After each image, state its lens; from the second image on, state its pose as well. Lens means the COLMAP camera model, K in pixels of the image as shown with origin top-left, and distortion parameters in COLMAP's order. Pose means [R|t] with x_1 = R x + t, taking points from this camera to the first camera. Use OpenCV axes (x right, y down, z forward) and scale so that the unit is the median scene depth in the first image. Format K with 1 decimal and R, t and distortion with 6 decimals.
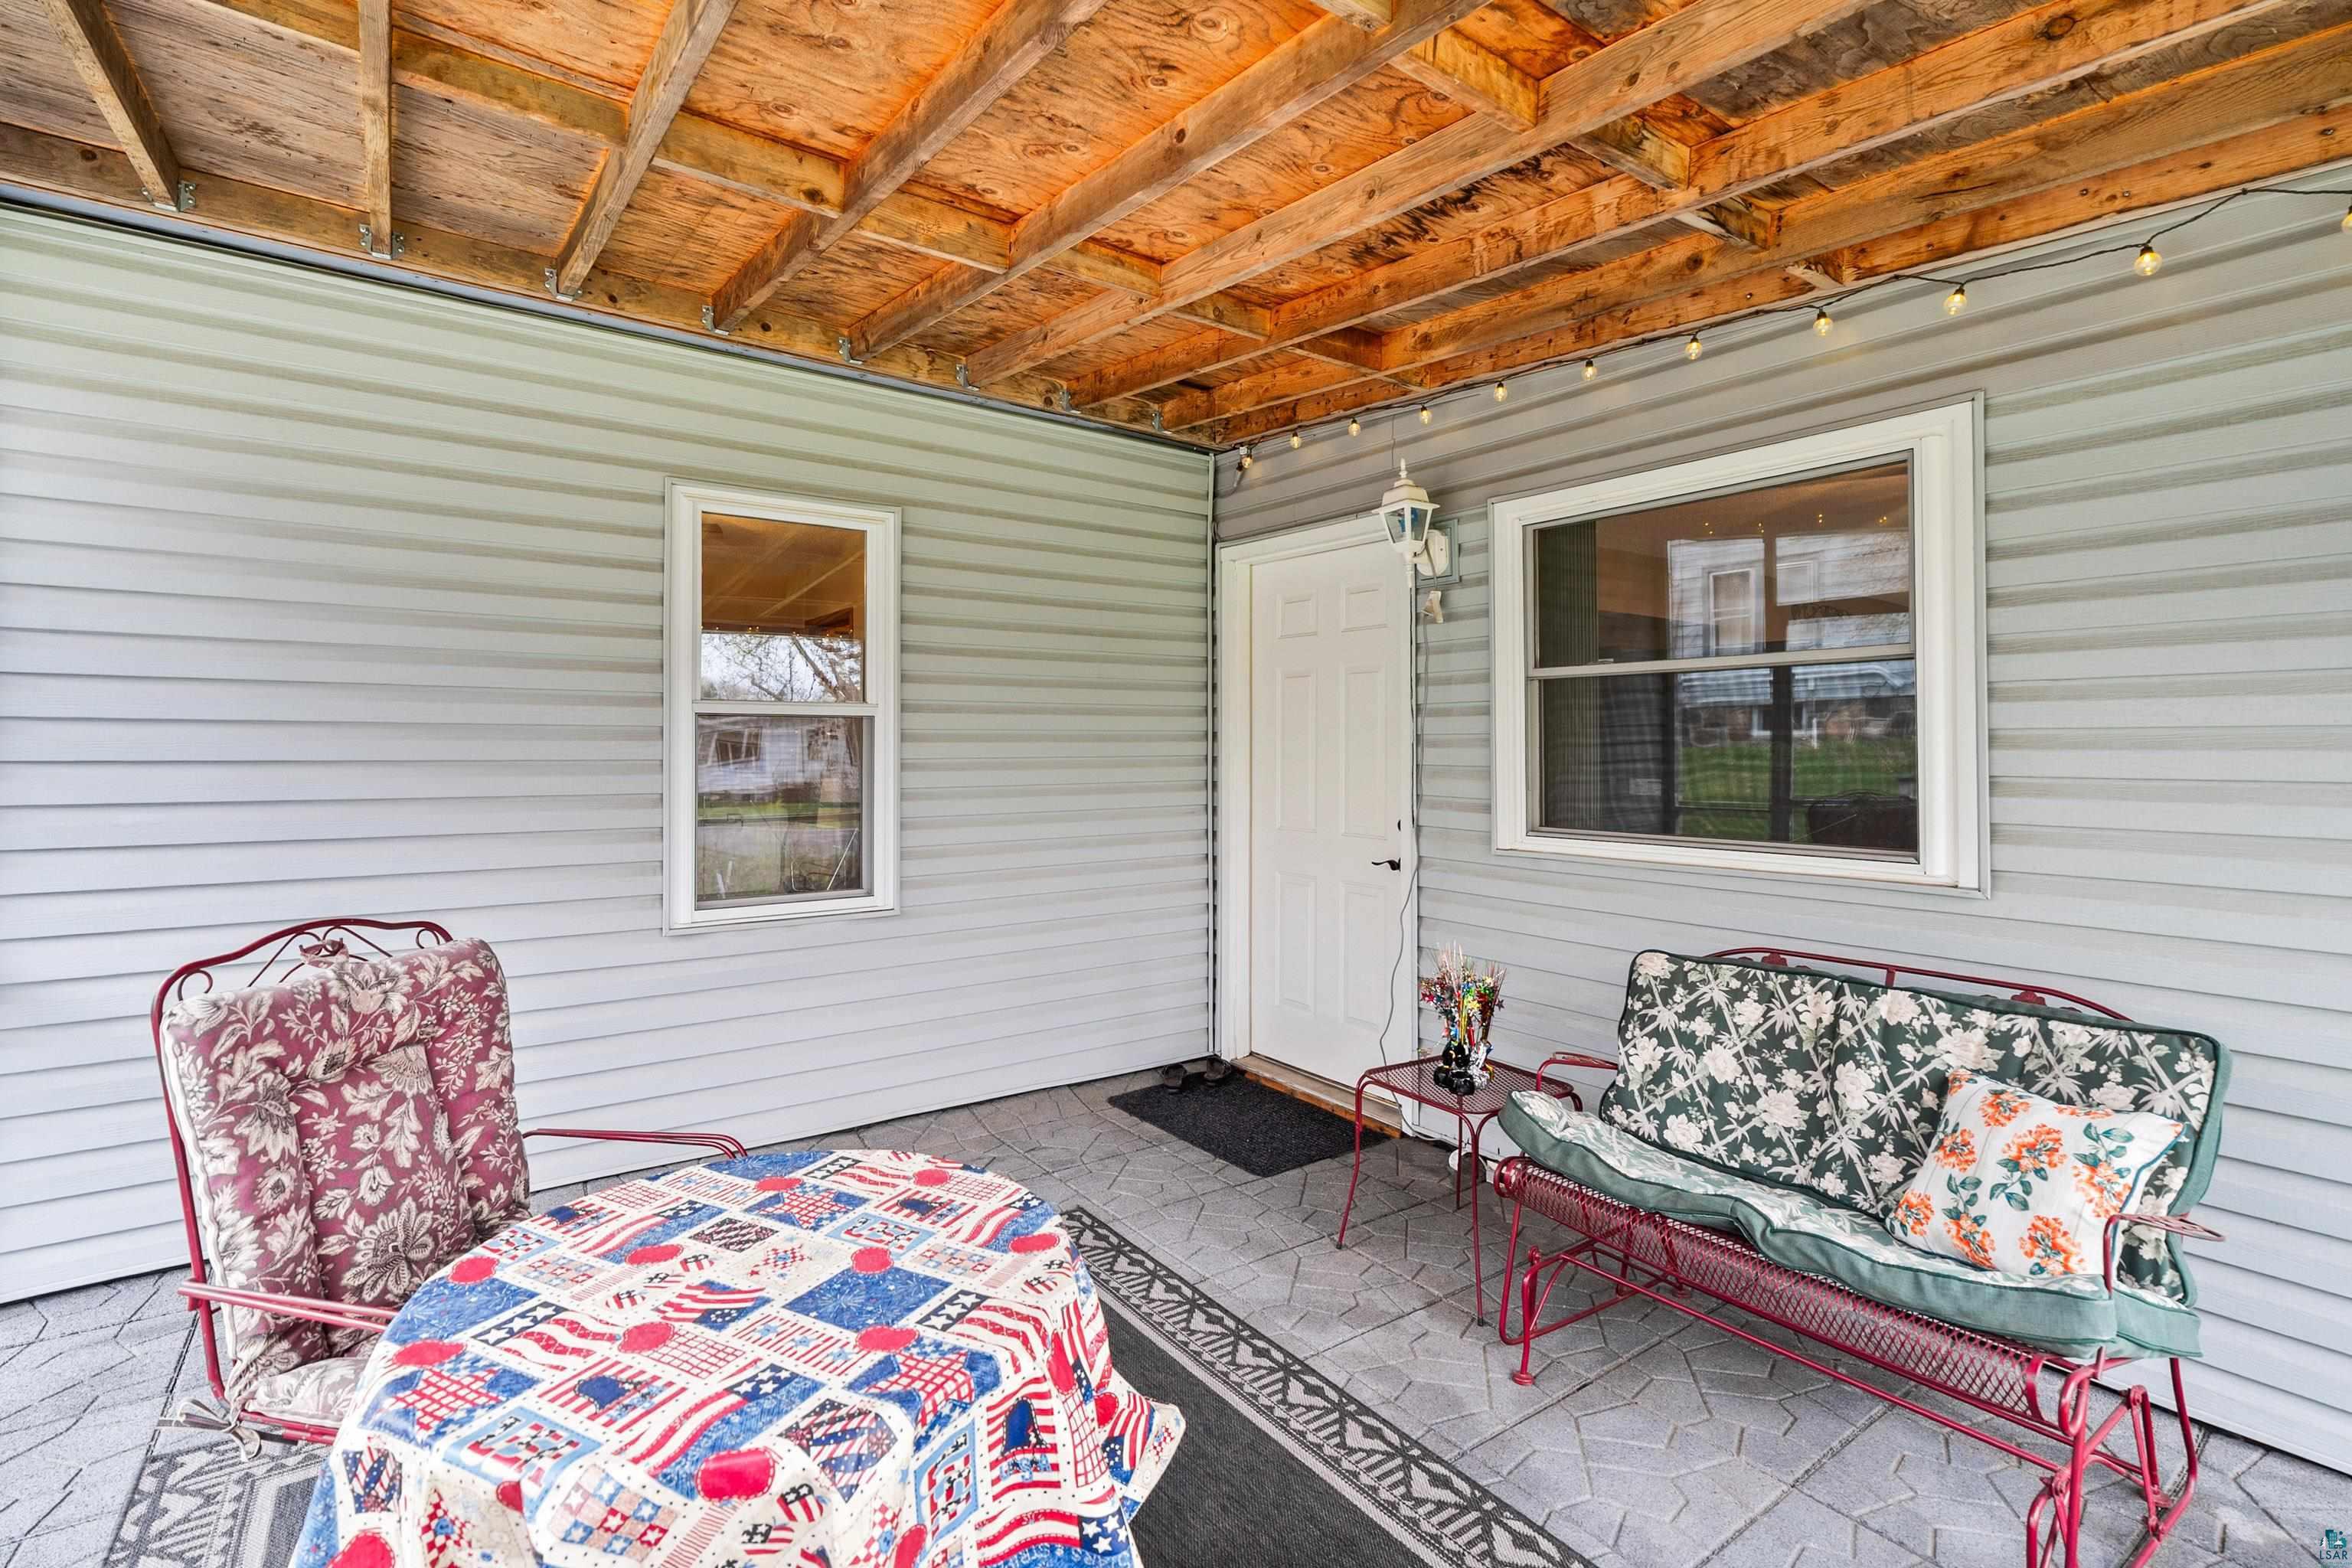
lens RADIAL K [[1079.8, 0, 1172.3], [0, 1079.8, 764.2], [0, 0, 1]] dist [-0.006732, 0.002533]
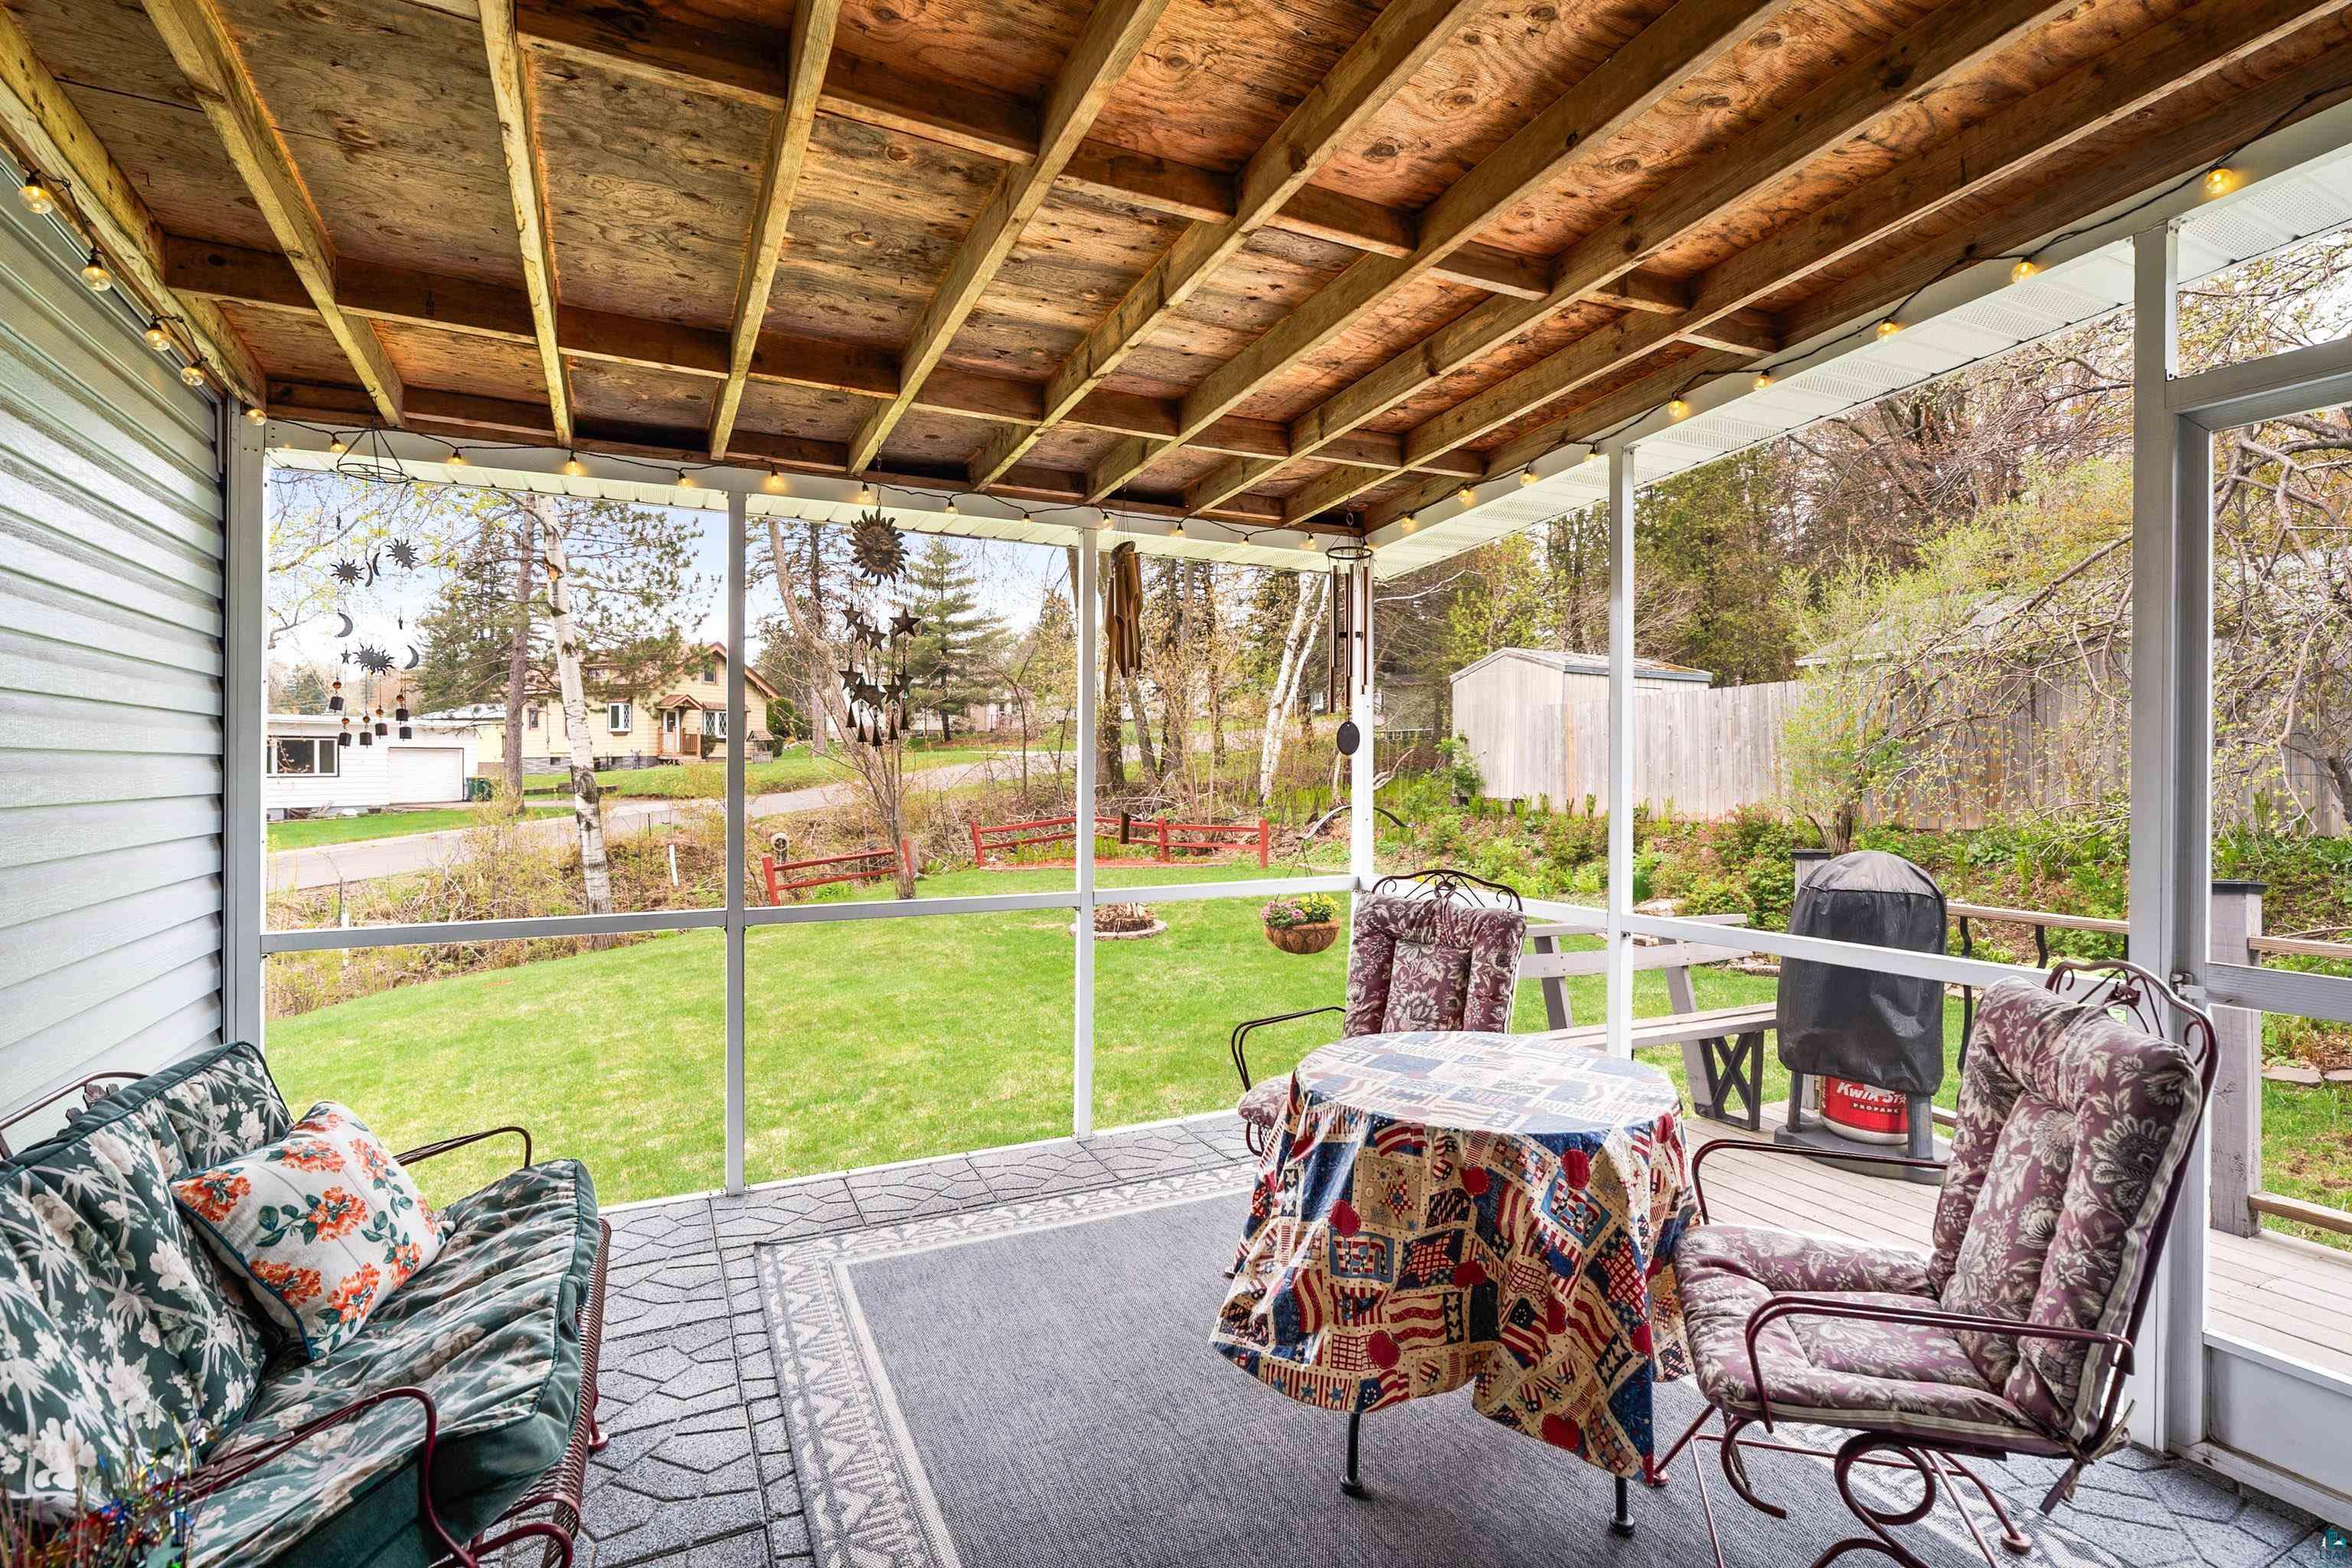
lens RADIAL K [[1079.8, 0, 1180.9], [0, 1079.8, 769.1], [0, 0, 1]] dist [-0.006732, 0.002533]
pose [[-0.987193, -0.000865, 0.159527, -0.126471], [0.002339, 0.999799, 0.019894, -0.035681], [-0.159513, 0.020013, -0.986993, 1.859182]]
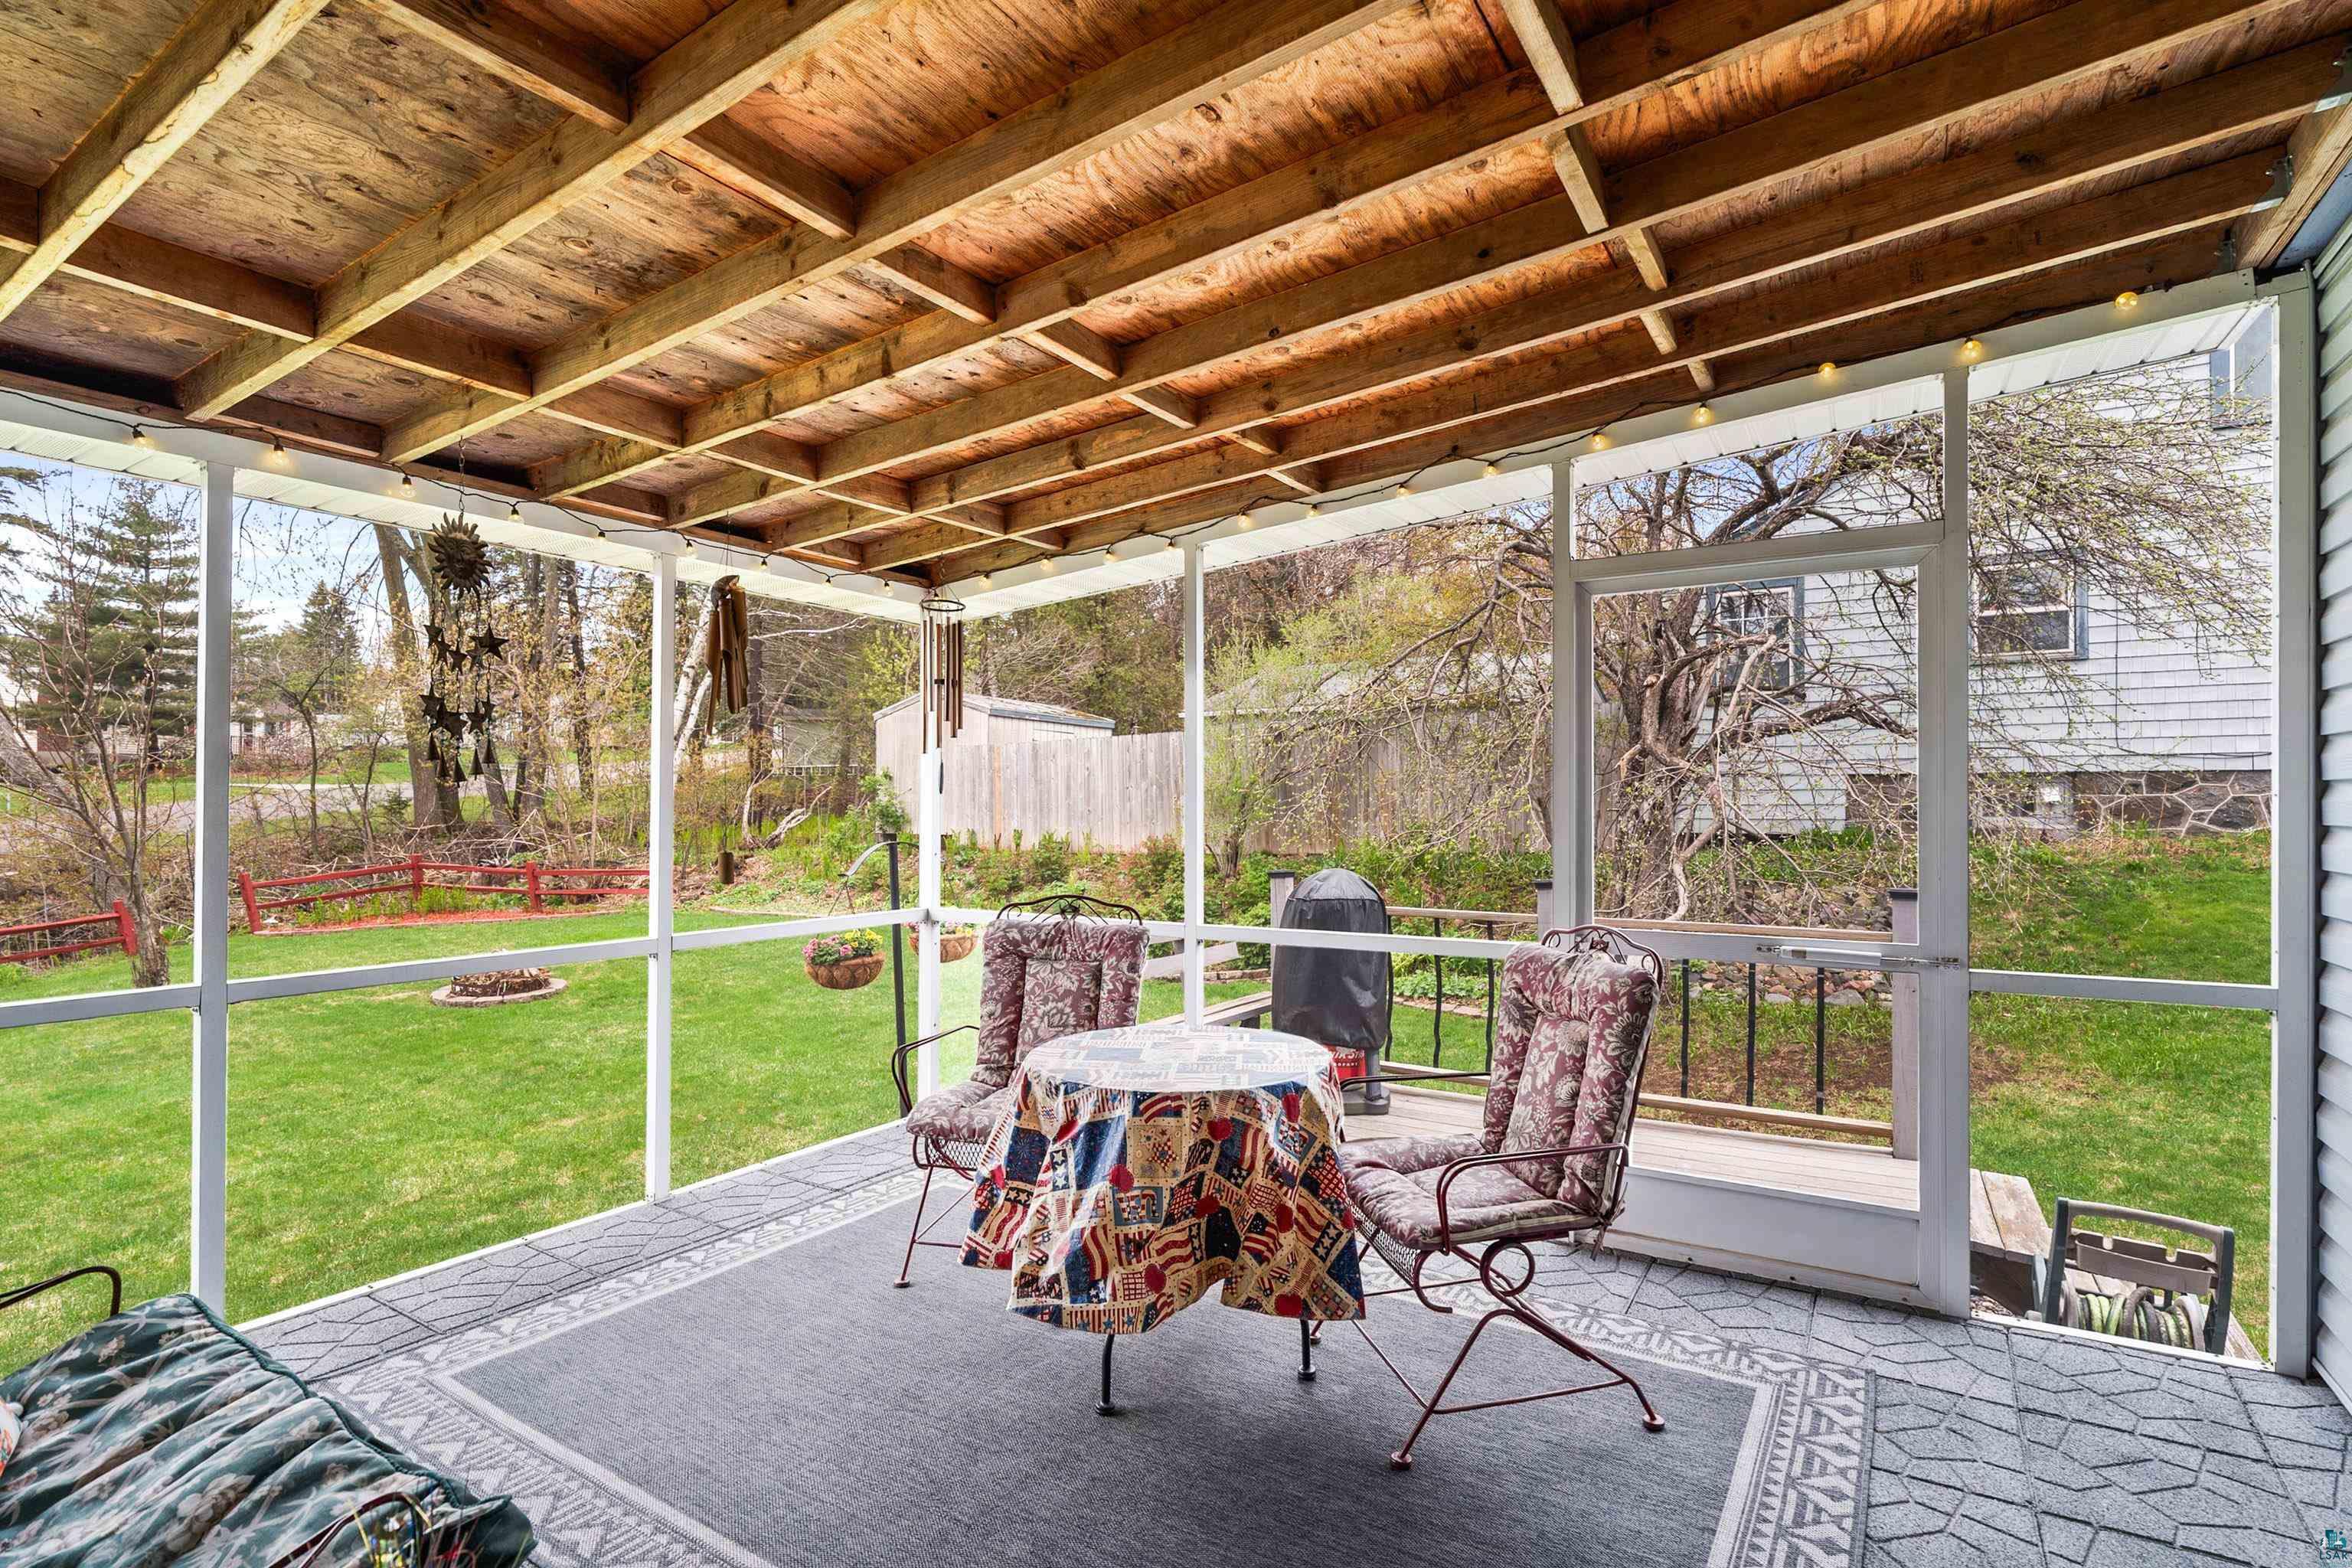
lens RADIAL K [[1079.8, 0, 1151.9], [0, 1079.8, 795.4], [0, 0, 1]] dist [-0.006732, 0.002533]
pose [[-0.938136, -0.002674, -0.346257, 0.276274], [-0.006230, 0.999939, 0.009160, -0.041044], [0.346211, 0.010750, -0.938095, 2.002880]]
